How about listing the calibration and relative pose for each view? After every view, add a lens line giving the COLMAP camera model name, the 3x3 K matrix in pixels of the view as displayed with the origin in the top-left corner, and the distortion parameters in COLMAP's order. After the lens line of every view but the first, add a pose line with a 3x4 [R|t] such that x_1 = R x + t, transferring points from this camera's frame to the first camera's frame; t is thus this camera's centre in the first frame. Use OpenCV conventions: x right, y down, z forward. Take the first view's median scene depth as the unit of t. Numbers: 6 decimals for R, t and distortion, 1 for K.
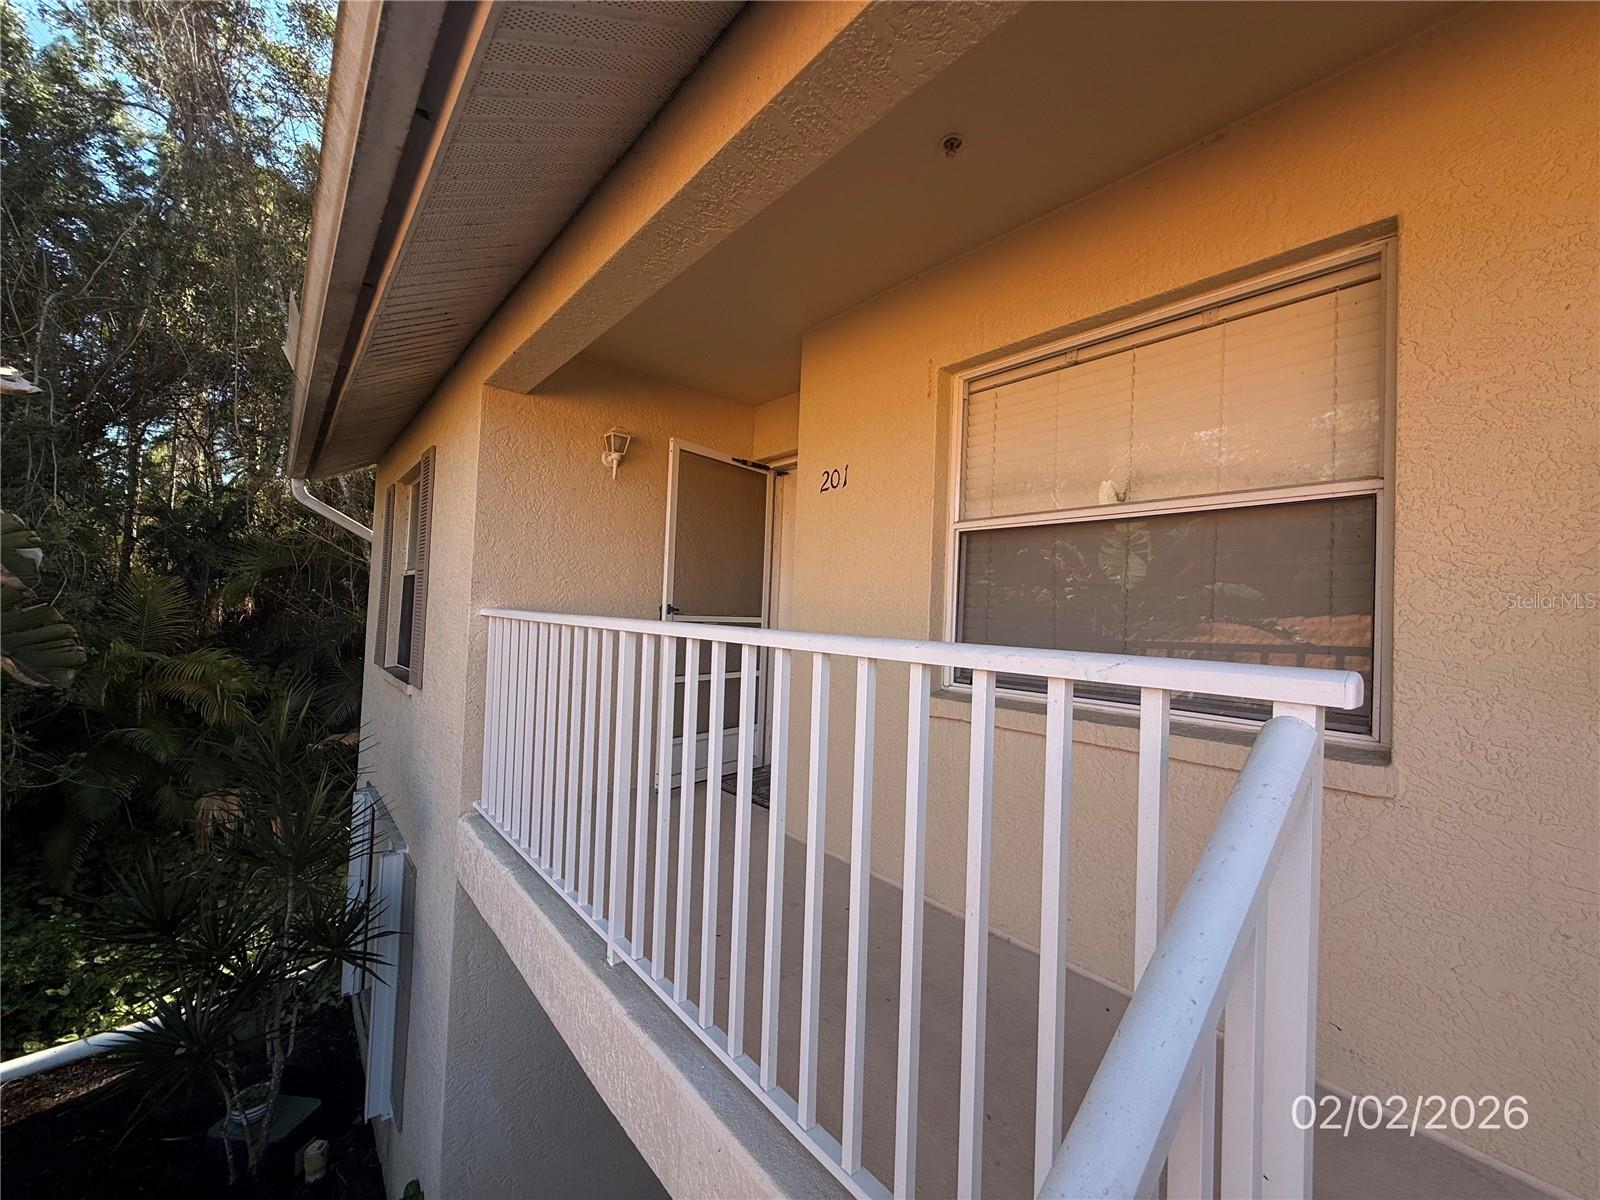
lens RADIAL K [[638.6, 0, 796.9], [0, 638.6, 596.7], [0, 0, 1]] dist [0.000617, 0.000089]
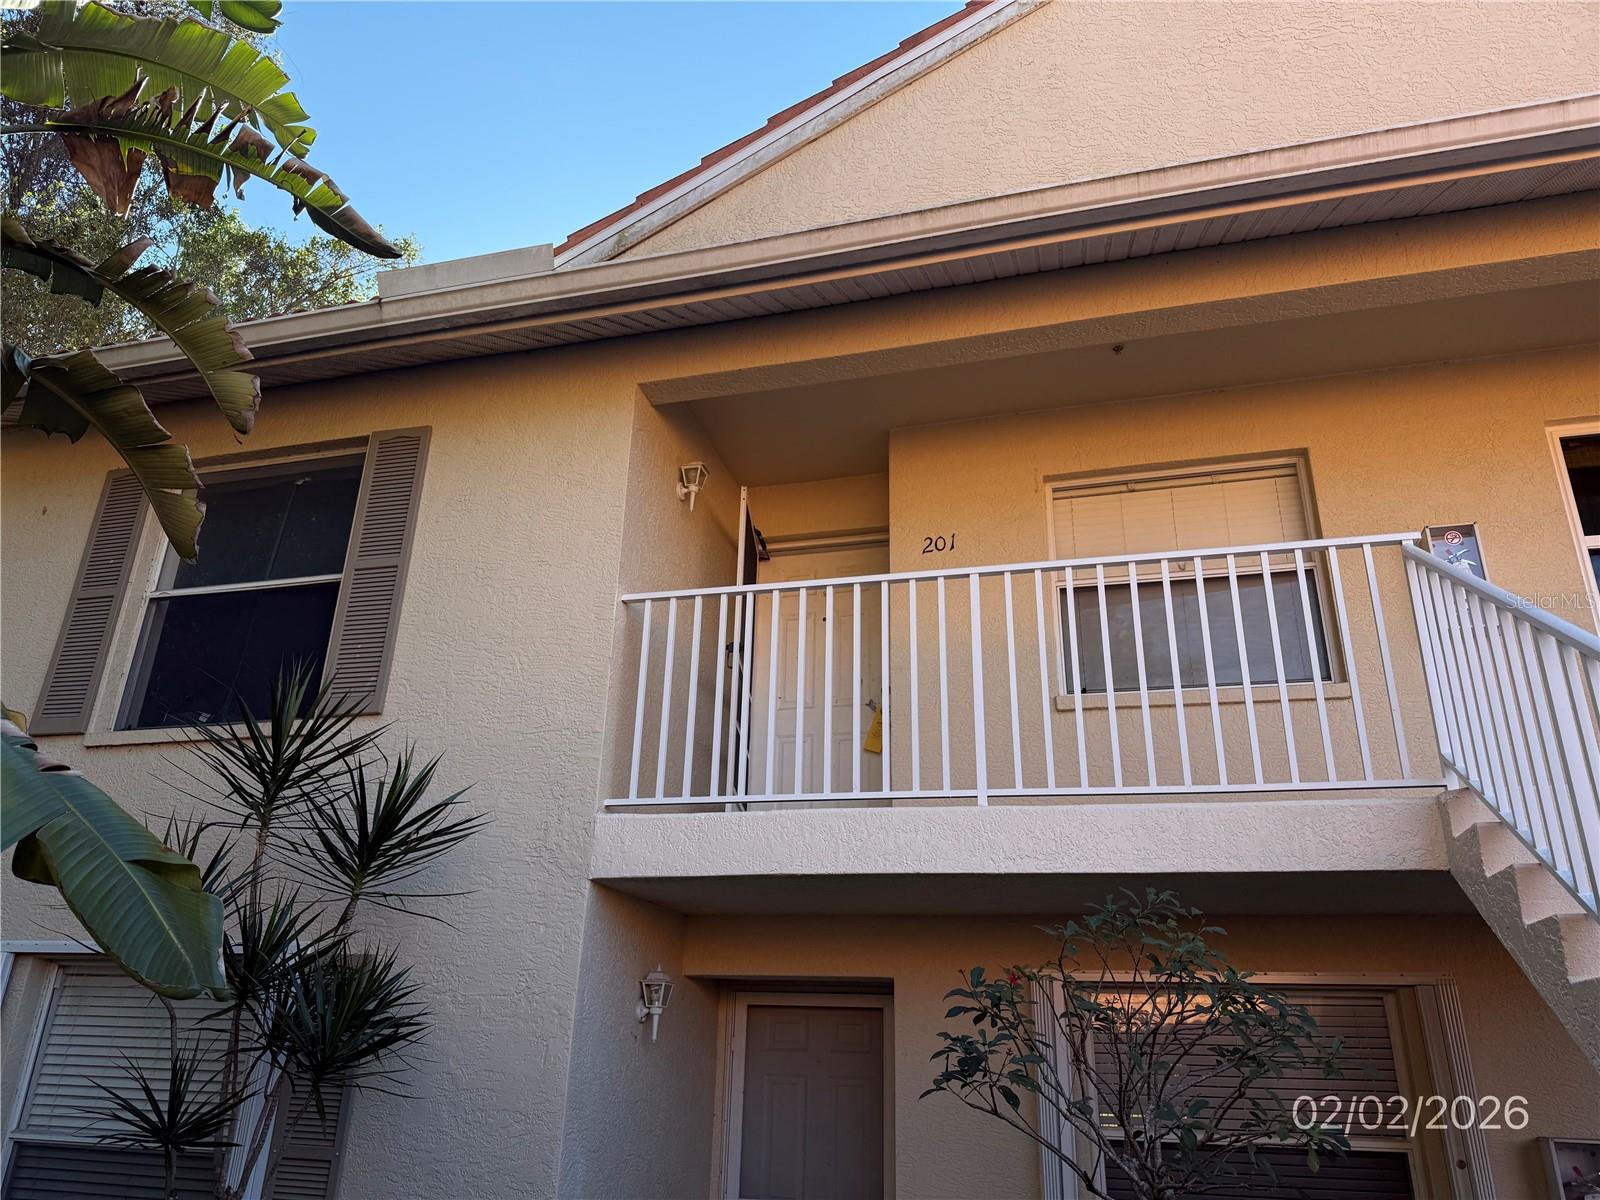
lens RADIAL K [[1115.8, 0, 801.3], [0, 1115.8, 599.5], [0, 0, 1]] dist [-0.003076, -0.000563]
pose [[0.821944, 0.199059, 0.533651, -1.604514], [-0.011544, 0.942569, -0.333812, 0.788496], [-0.569451, 0.268214, 0.777037, -0.562474]]
